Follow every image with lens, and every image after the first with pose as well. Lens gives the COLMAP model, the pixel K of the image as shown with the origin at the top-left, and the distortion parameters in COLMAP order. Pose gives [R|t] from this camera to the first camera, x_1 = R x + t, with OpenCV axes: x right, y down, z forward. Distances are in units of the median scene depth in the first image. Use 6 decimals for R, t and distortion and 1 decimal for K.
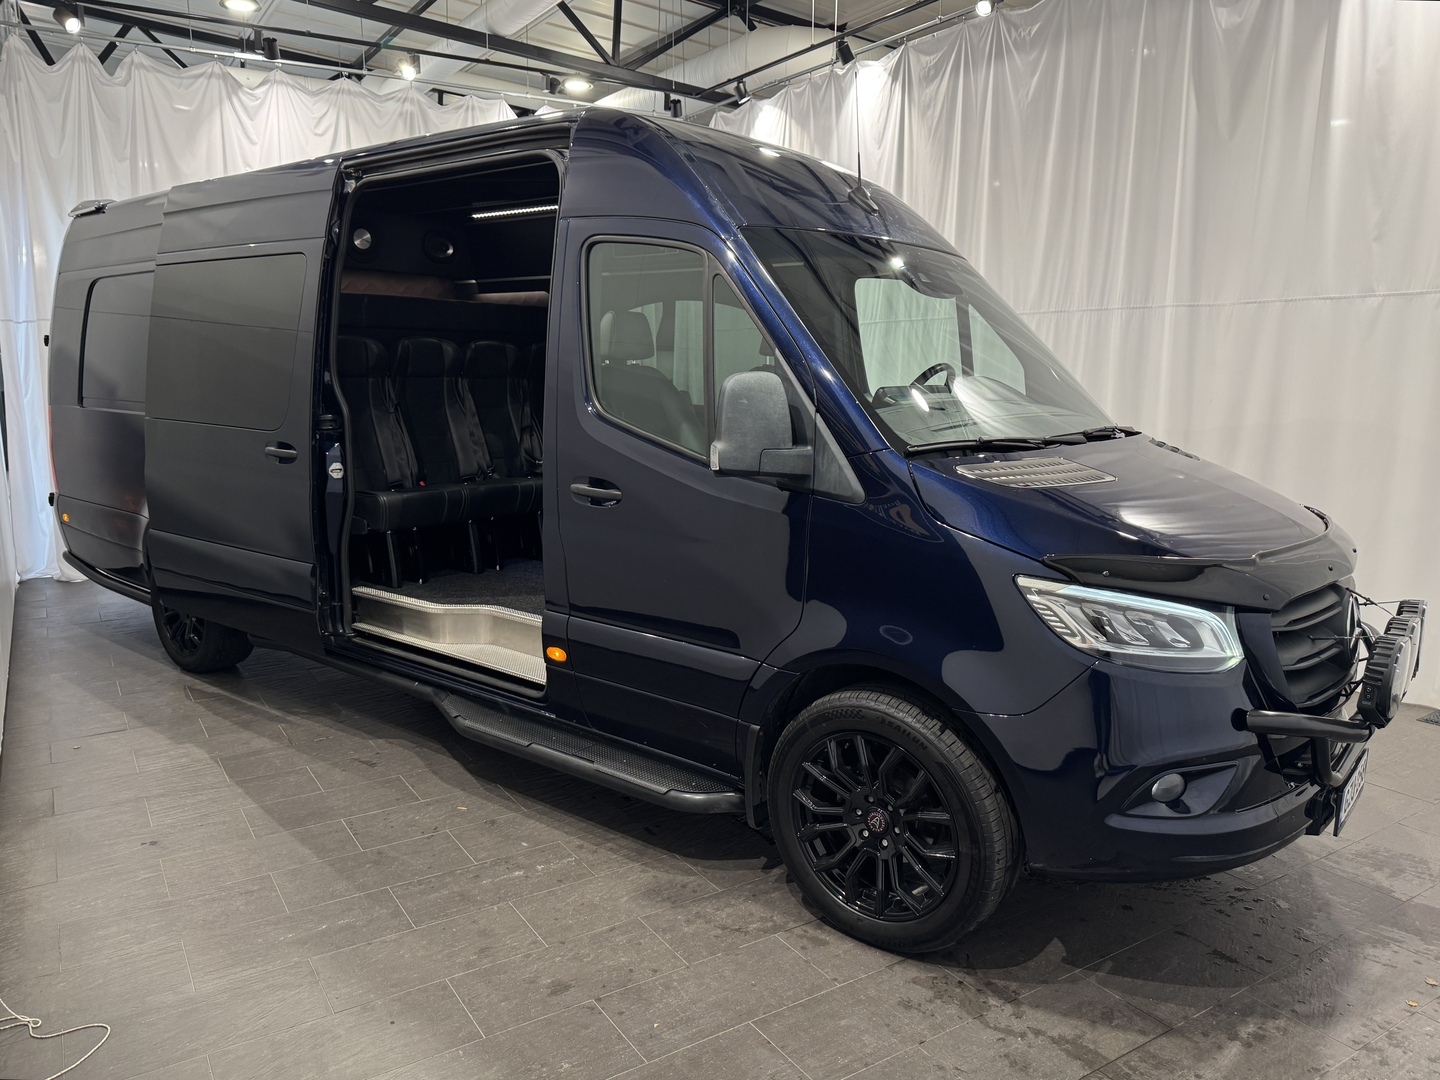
lens RADIAL K [[1009.7, 0, 718.8], [0, 1009.7, 548.5], [0, 0, 1]] dist [0.079969, -0.106760]
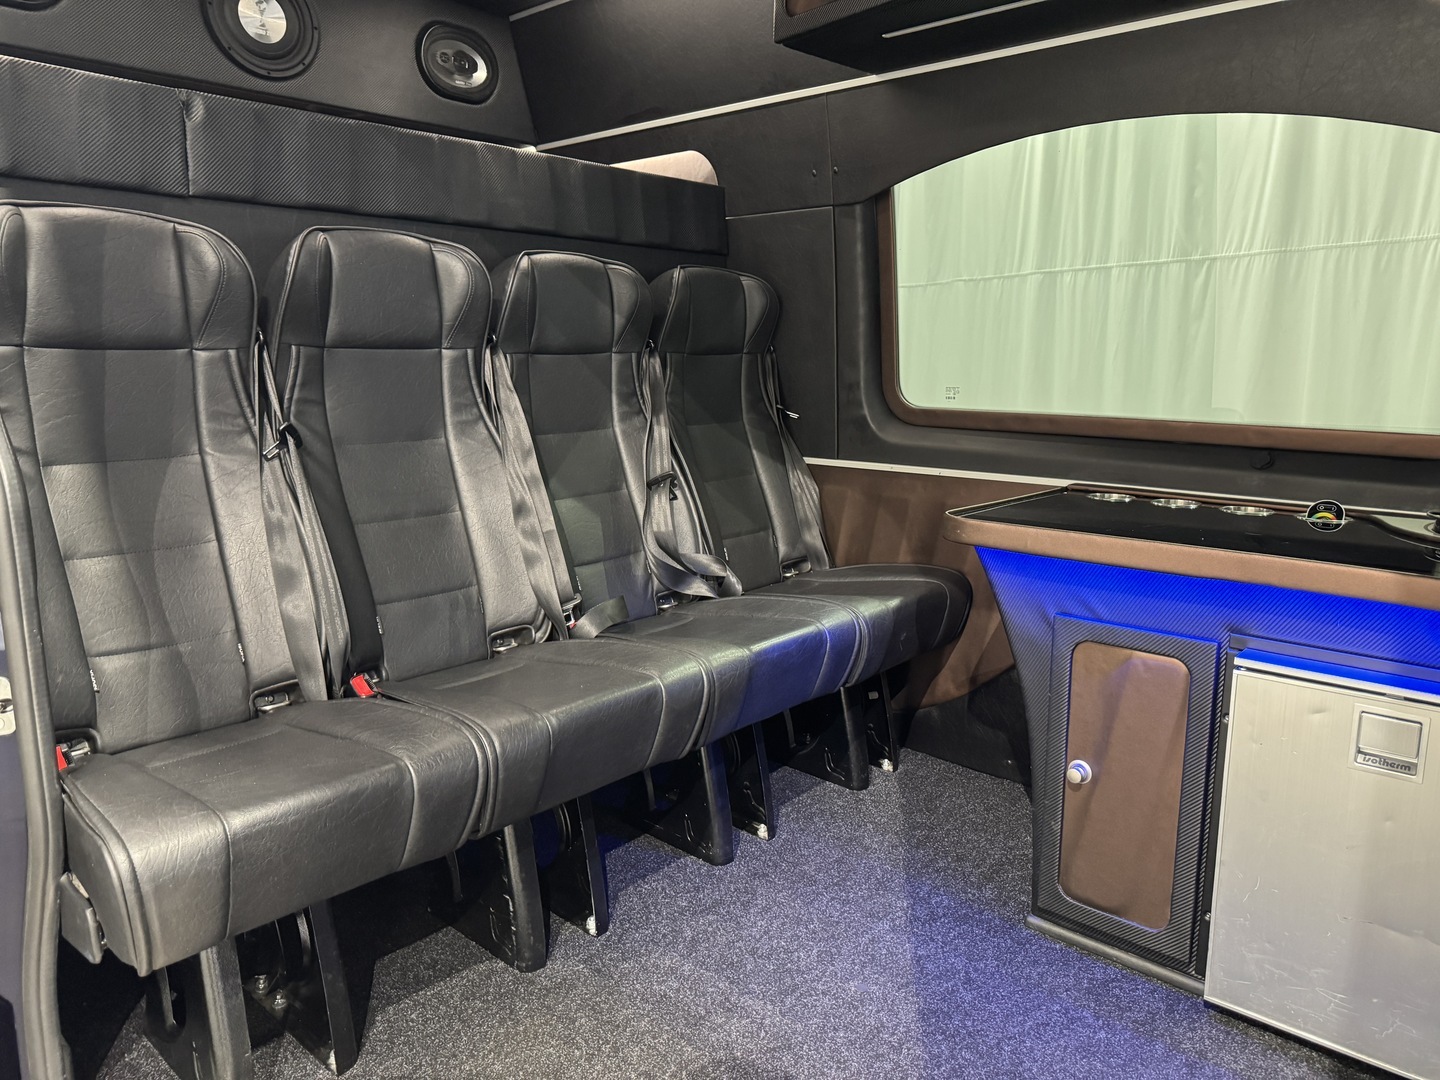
lens RADIAL K [[1009.7, 0, 718.8], [0, 1009.7, 548.5], [0, 0, 1]] dist [0.079969, -0.106760]
pose [[0.998100, 0.004725, -0.061429, -0.301878], [-0.003959, 0.999913, 0.012591, -0.205960], [0.061483, -0.012324, 0.998032, 1.290545]]
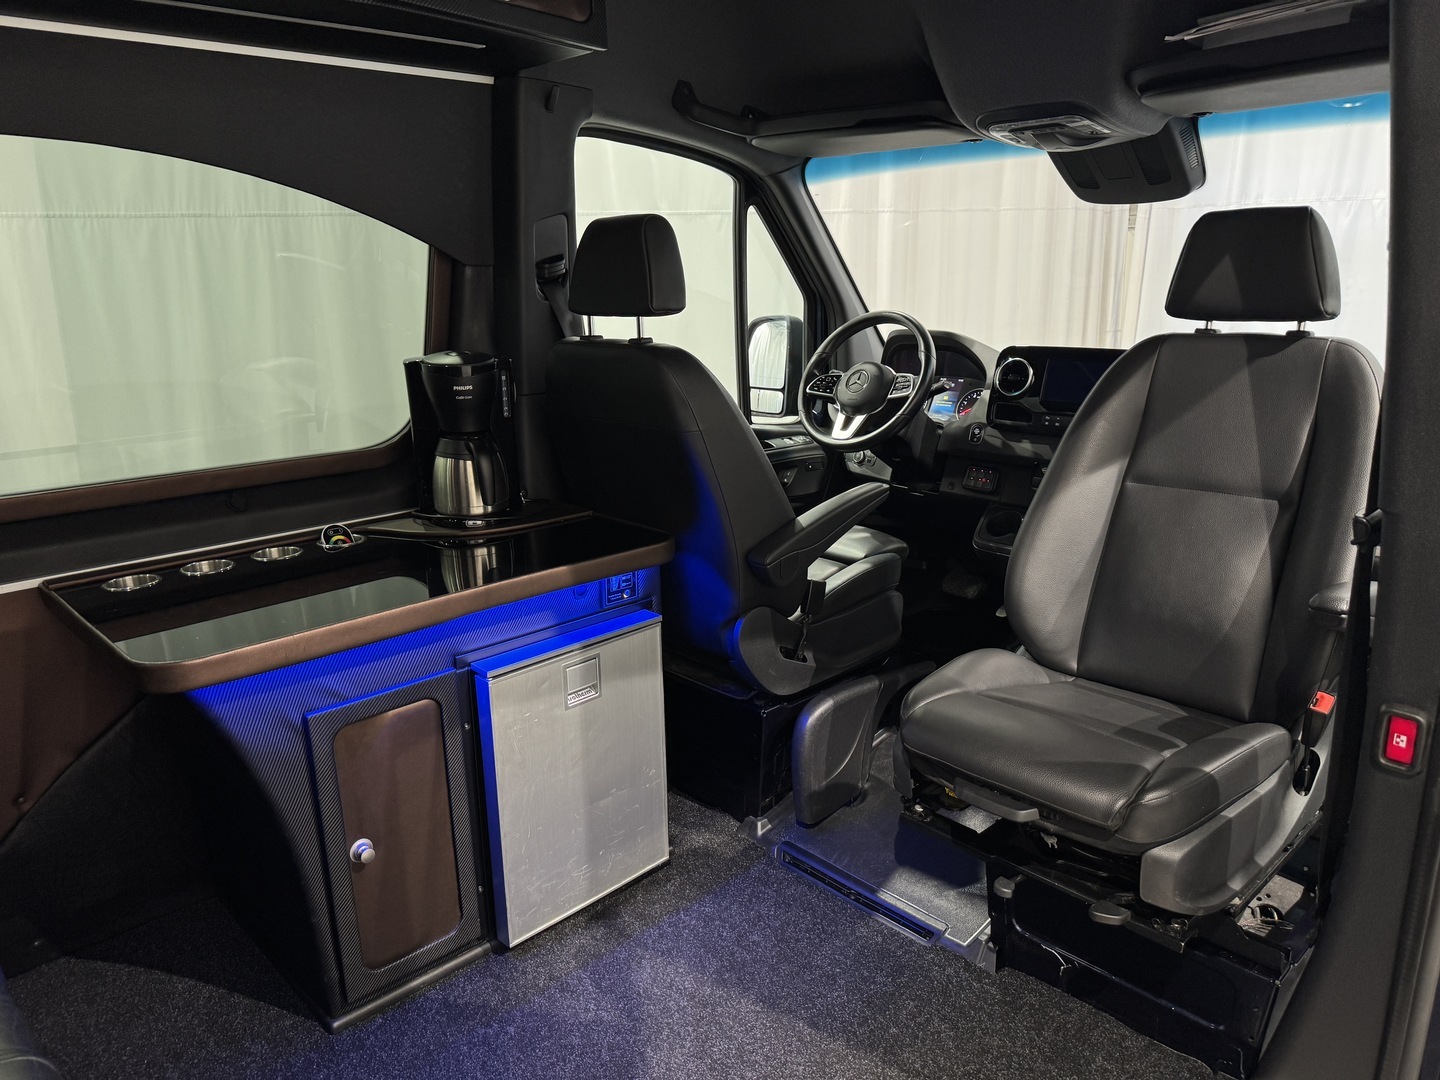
lens RADIAL K [[1009.7, 0, 718.8], [0, 1009.7, 548.5], [0, 0, 1]] dist [0.079969, -0.106760]
pose [[0.132049, -0.277461, 0.951619, -0.618050], [0.194176, 0.948666, 0.249656, -0.342999], [-0.972039, 0.151814, 0.179147, 1.571122]]
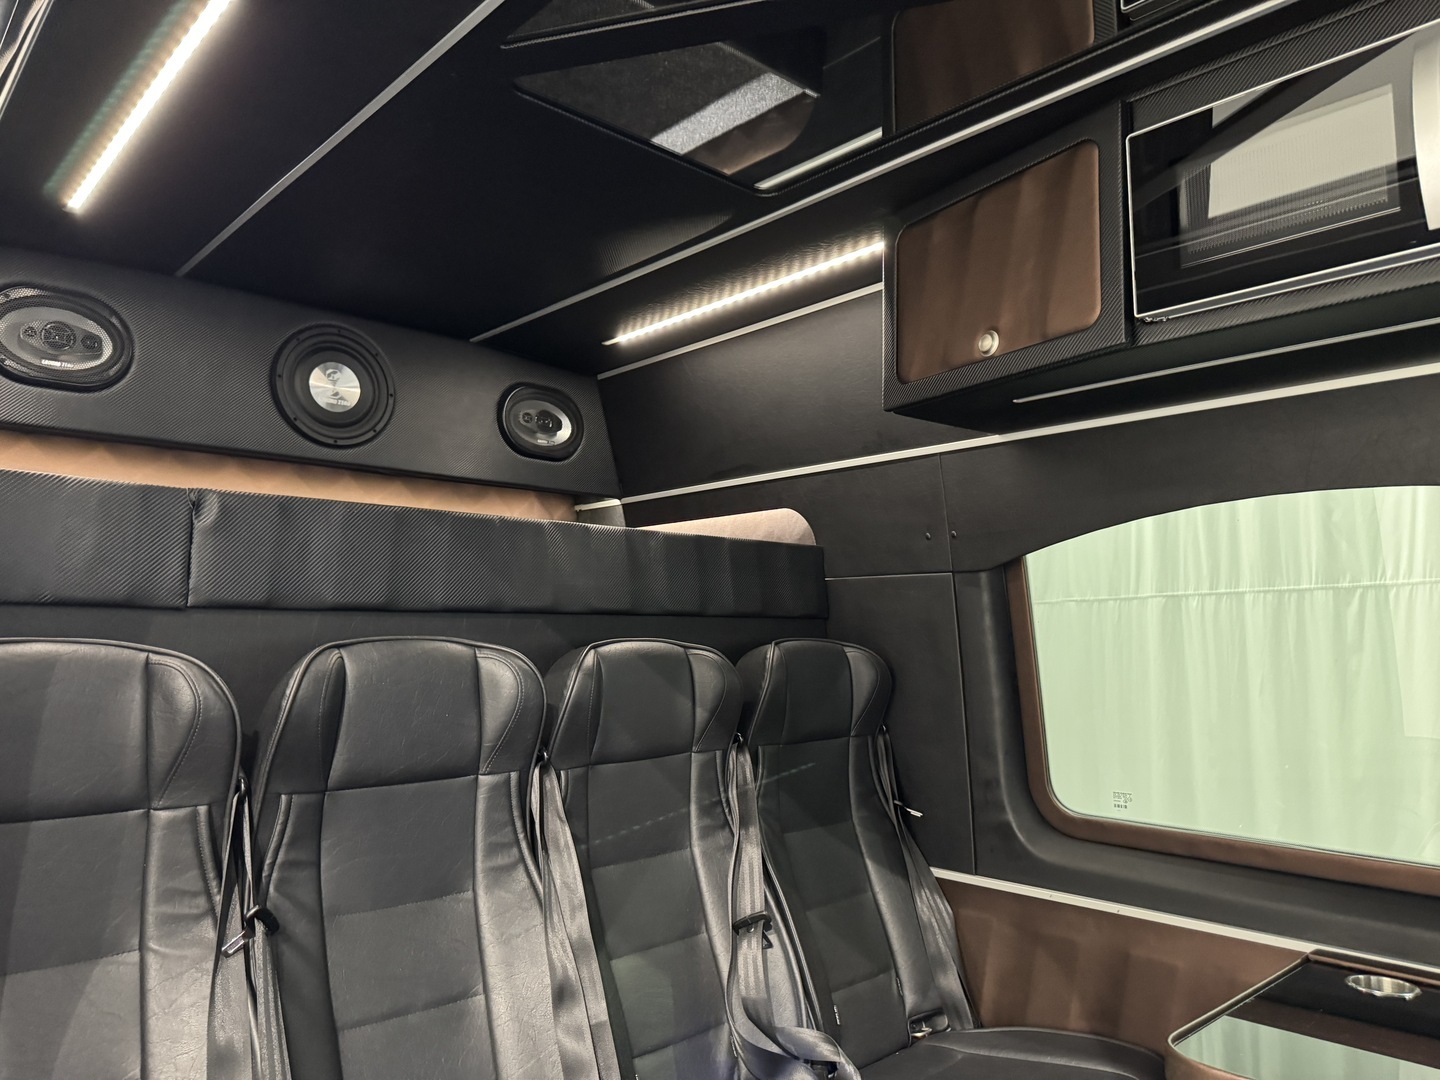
lens RADIAL K [[1018.0, 0, 720.0], [0, 1018.0, 540.0], [0, 0, 1]] dist [0.070632, -0.085654]
pose [[0.989493, -0.024397, -0.142507, -0.321623], [-0.015559, 0.961966, -0.272727, -0.305556], [0.143740, 0.272079, 0.951479, 1.428308]]
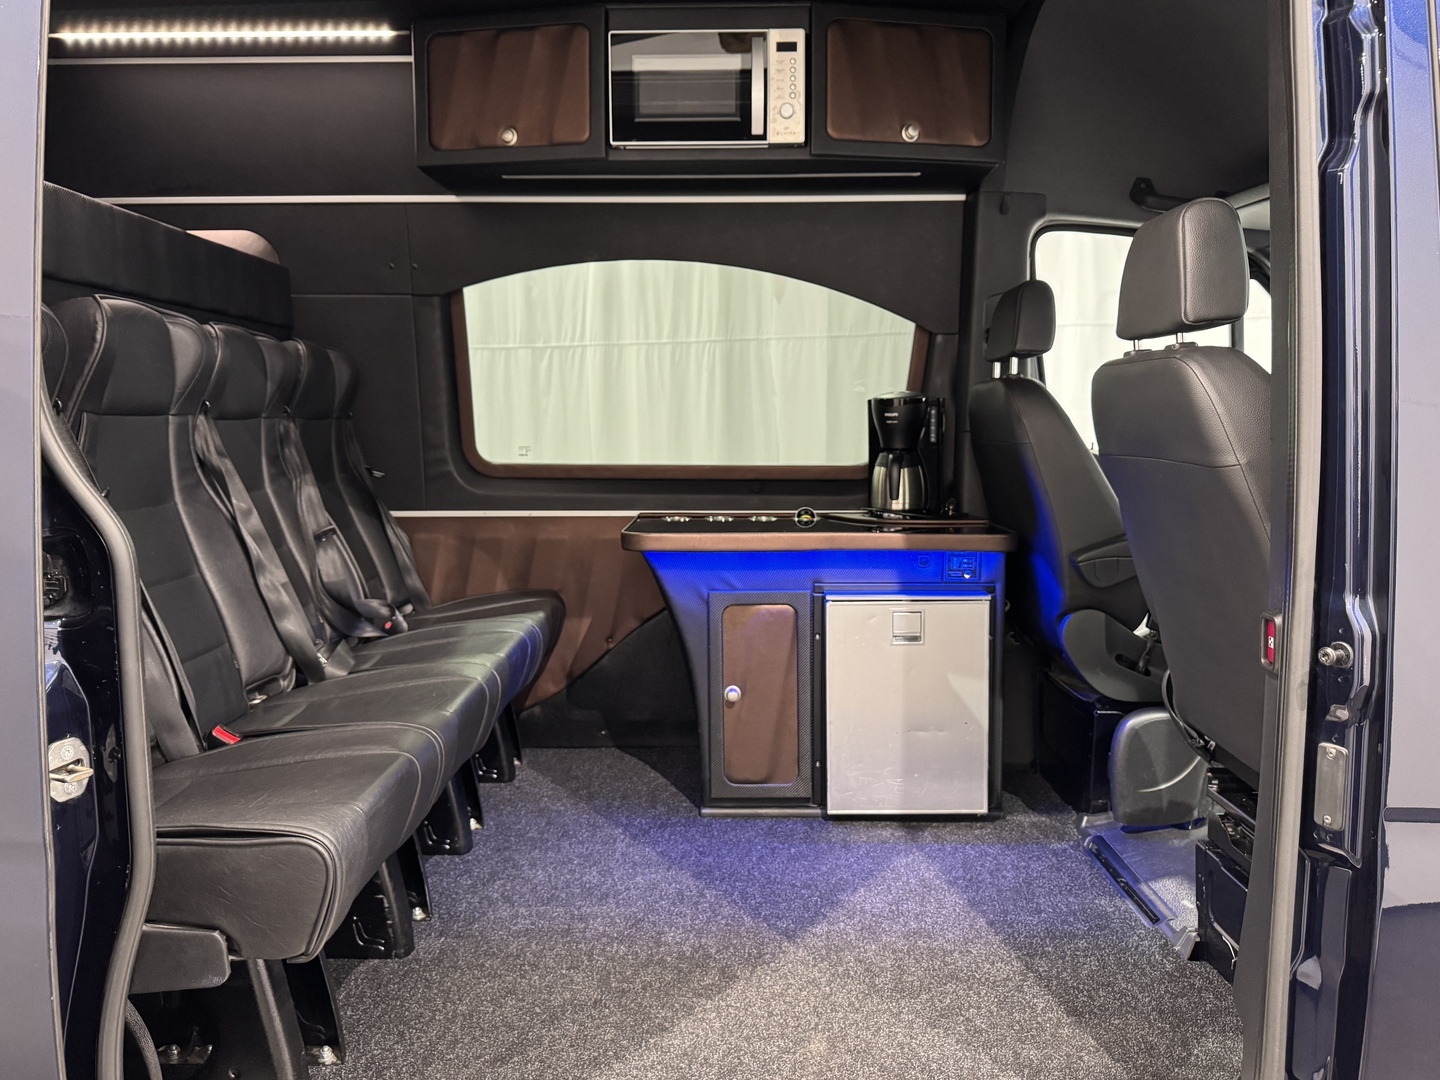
lens RADIAL K [[1024.3, 0, 720.0], [0, 1024.3, 540.0], [0, 0, 1]] dist [0.139901, -0.315883]
pose [[0.783251, -0.083466, 0.616077, -0.686369], [0.122008, 0.992314, -0.020676, -0.185333], [-0.609616, 0.091360, 0.787415, 1.182042]]
